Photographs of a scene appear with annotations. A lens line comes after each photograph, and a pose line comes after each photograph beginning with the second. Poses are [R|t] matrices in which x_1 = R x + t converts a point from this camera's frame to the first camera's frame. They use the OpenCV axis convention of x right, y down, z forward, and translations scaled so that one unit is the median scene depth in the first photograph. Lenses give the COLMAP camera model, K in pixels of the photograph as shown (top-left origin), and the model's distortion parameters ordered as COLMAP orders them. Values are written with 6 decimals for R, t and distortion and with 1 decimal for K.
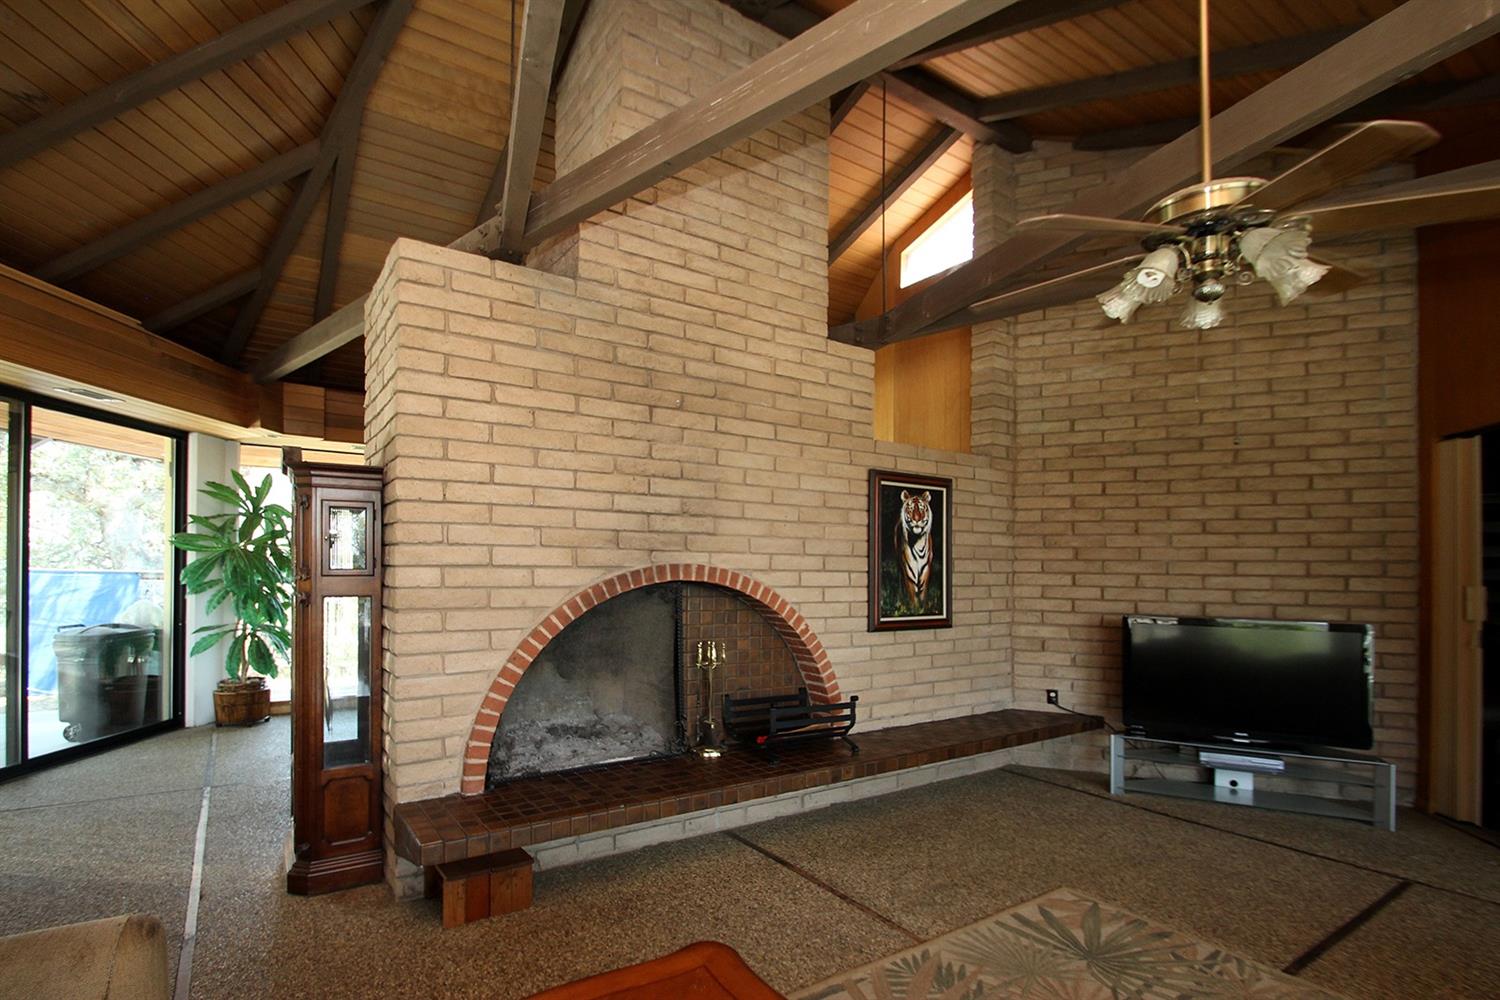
lens RADIAL K [[694.7, 0, 684.4], [0, 694.7, 556.2], [0, 0, 1]] dist [0.003938, -0.011857]
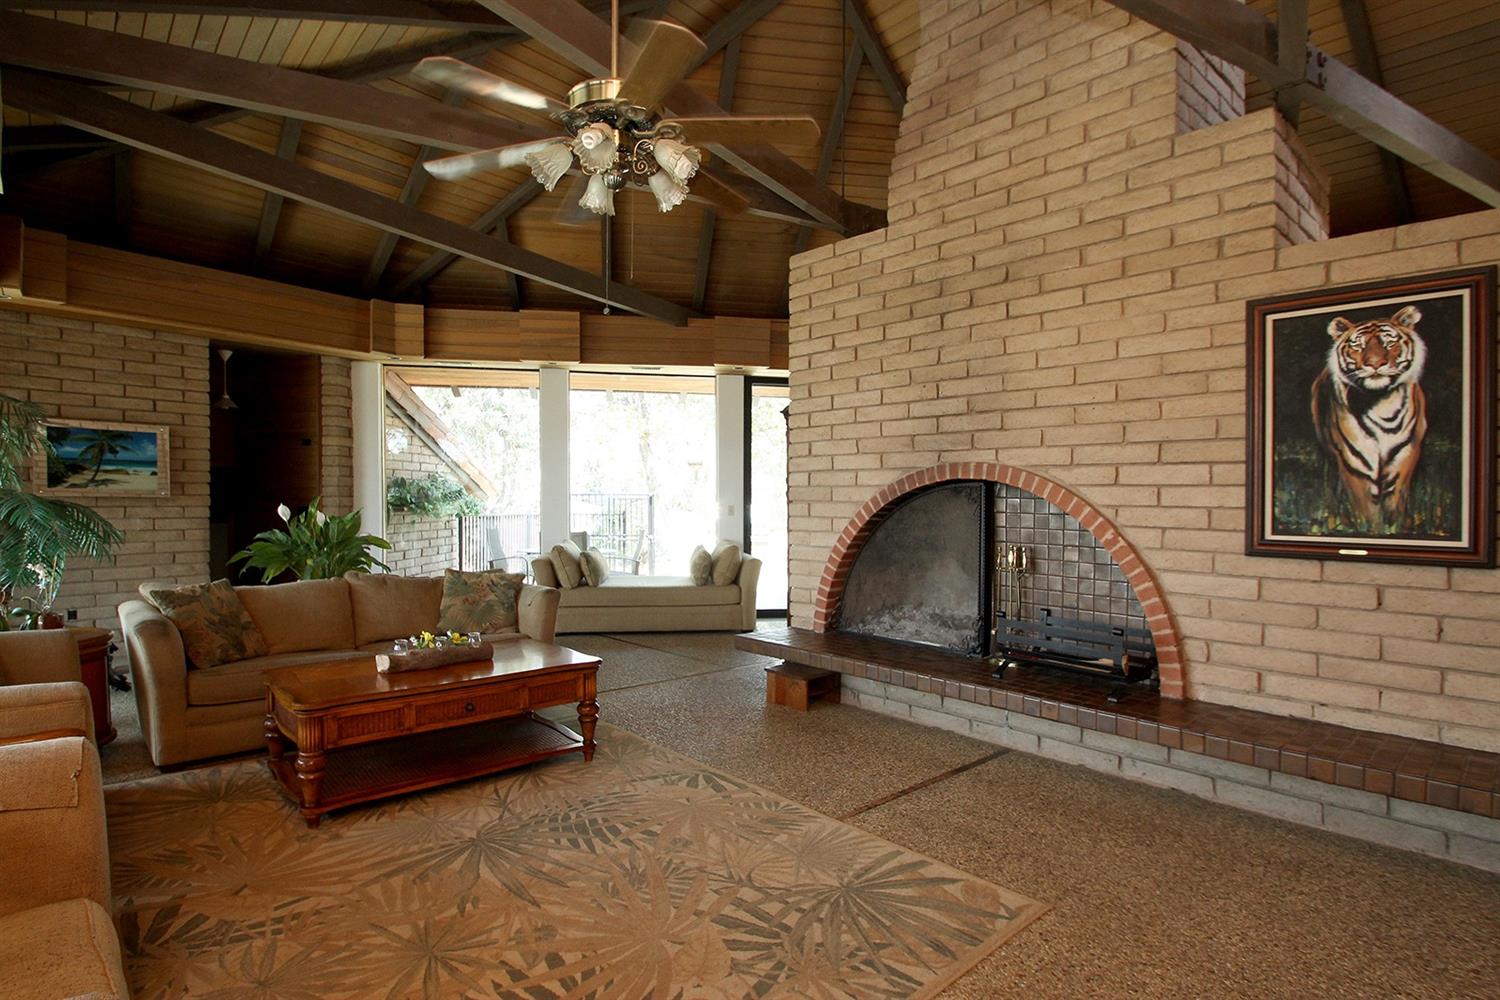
lens RADIAL K [[778.6, 0, 768.7], [0, 778.6, 525.7], [0, 0, 1]] dist [-0.014985, -0.000337]
pose [[0.201378, 0.022930, -0.979245, 0.871060], [0.004730, 0.999692, 0.024381, 0.061313], [0.979502, -0.009541, 0.201207, 0.416165]]
